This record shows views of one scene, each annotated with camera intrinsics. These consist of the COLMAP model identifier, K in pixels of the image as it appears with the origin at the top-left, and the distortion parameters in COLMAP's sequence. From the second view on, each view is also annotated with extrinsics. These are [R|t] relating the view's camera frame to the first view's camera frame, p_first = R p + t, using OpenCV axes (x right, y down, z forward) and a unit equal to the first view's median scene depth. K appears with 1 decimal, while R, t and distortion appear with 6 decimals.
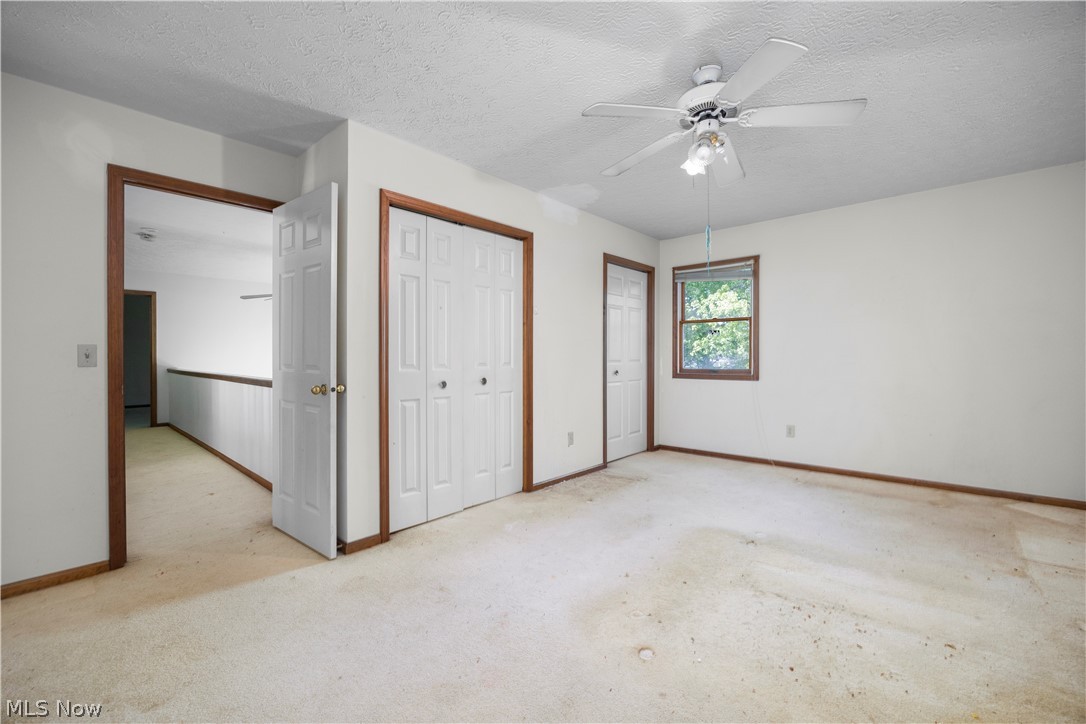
lens RADIAL K [[448.6, 0, 535.7], [0, 448.6, 364.1], [0, 0, 1]] dist [0.004889, 0.000079]
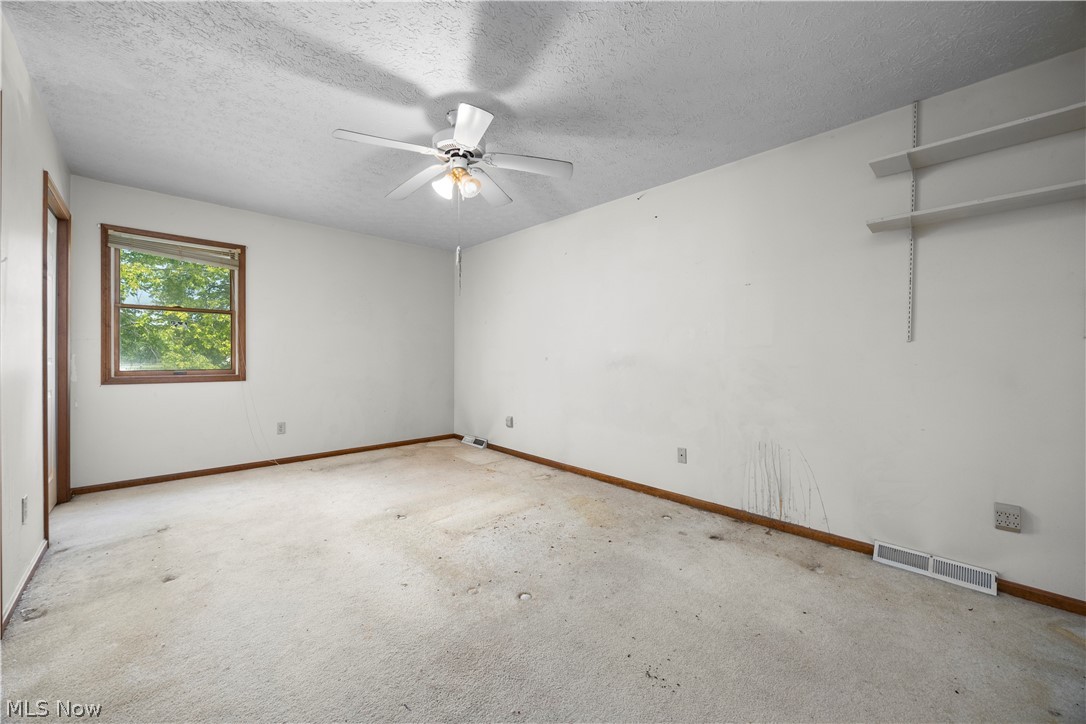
lens RADIAL K [[433.4, 0, 538.3], [0, 433.4, 354.0], [0, 0, 1]] dist [-0.000178, 0.001053]
pose [[0.074312, 0.009620, 0.997189, -0.453496], [0.015292, 0.999825, -0.010785, 0.001299], [-0.997118, 0.016051, 0.074152, 0.425135]]
